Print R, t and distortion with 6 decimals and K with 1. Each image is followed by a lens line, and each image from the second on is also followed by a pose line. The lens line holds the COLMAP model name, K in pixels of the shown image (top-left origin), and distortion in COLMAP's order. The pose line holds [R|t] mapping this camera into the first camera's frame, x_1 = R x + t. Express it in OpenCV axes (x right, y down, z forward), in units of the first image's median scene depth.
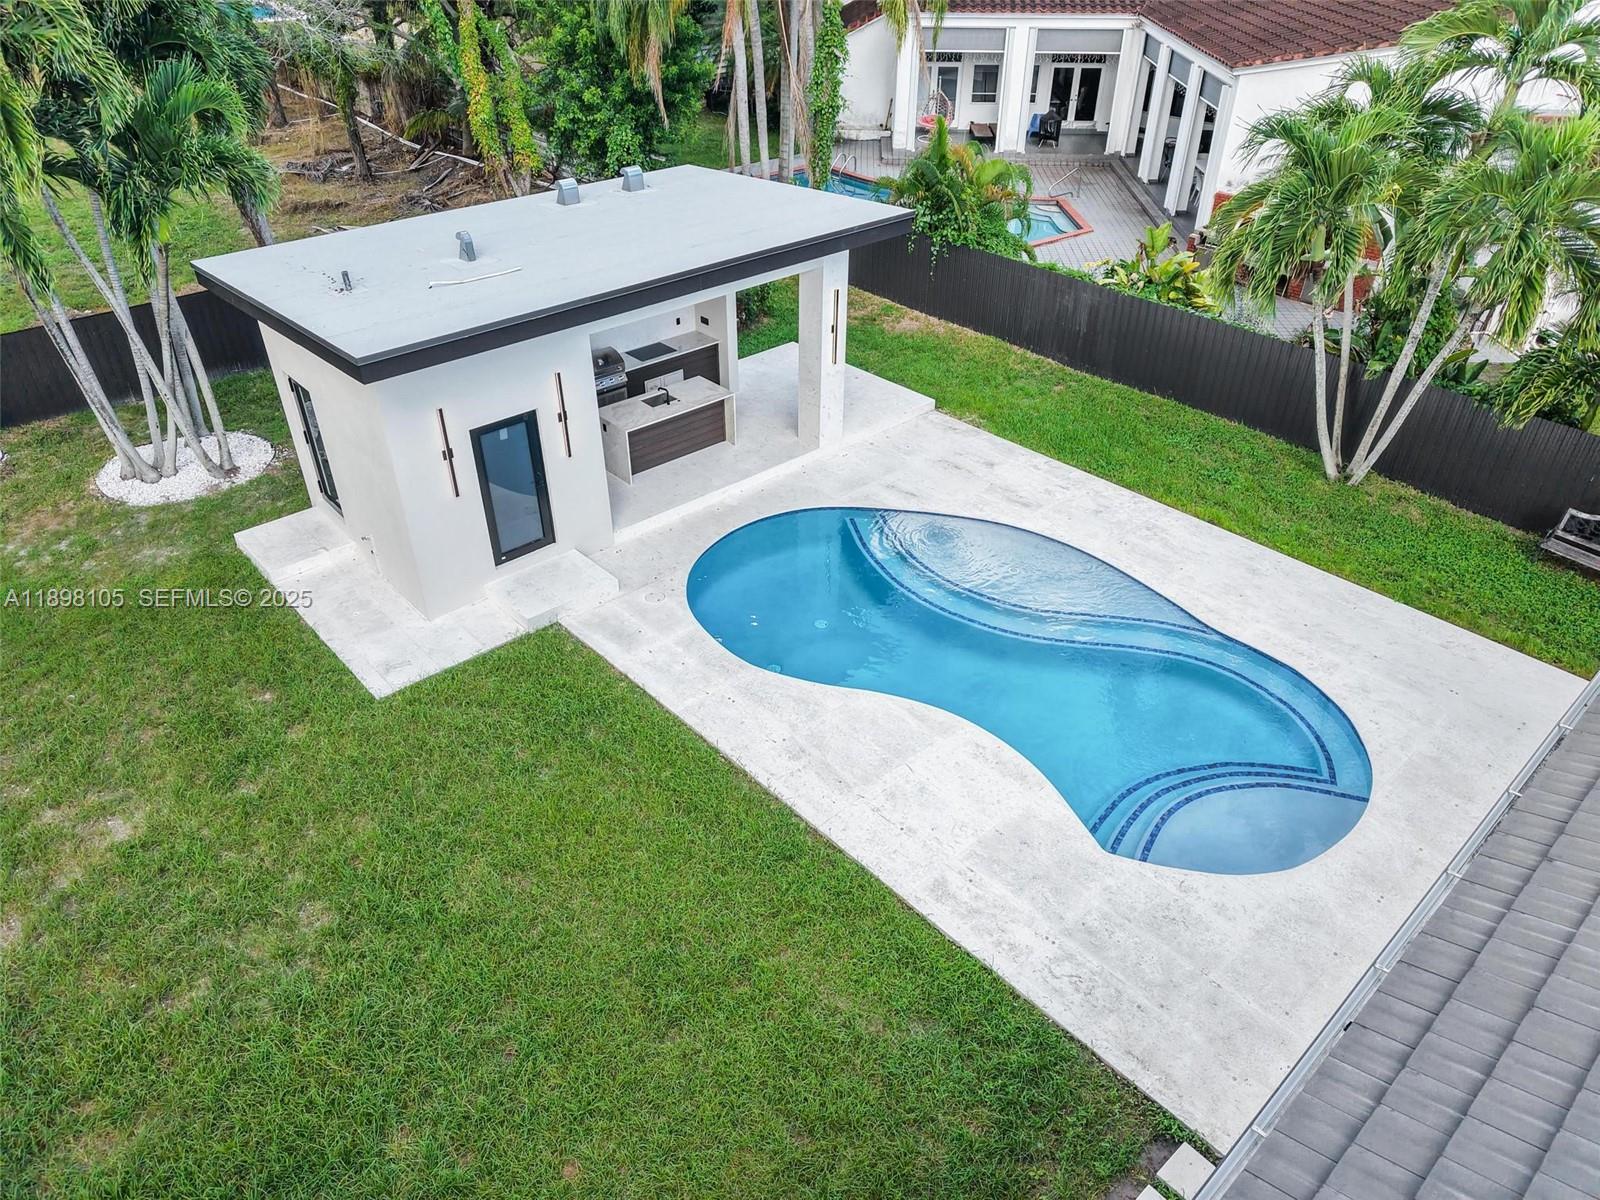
lens RADIAL K [[1070.2, 0, 795.3], [0, 1070.2, 600.7], [0, 0, 1]] dist [0.031984, -0.042543]
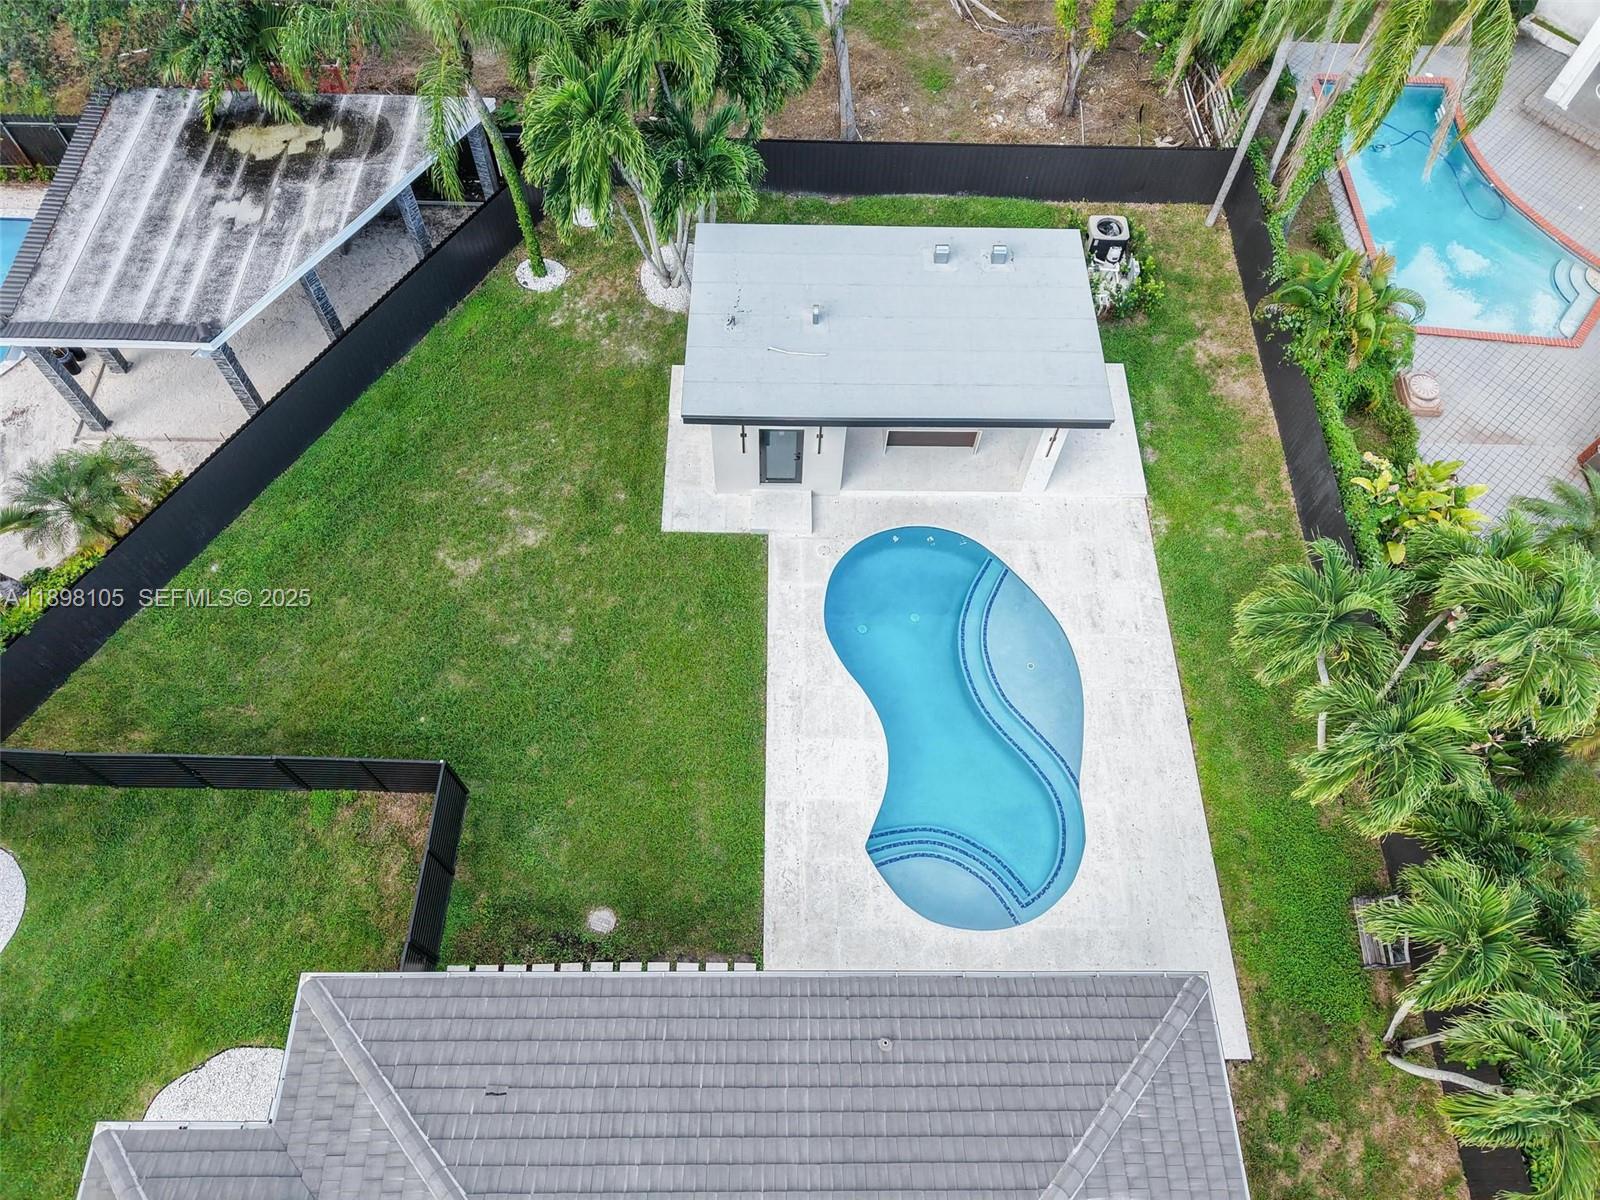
lens RADIAL K [[1070.2, 0, 795.3], [0, 1070.2, 600.7], [0, 0, 1]] dist [0.031984, -0.042543]
pose [[0.739272, 0.597438, -0.310716, 0.372547], [-0.399505, 0.760542, 0.511832, -0.729665], [0.542100, -0.254251, 0.800927, -0.345130]]
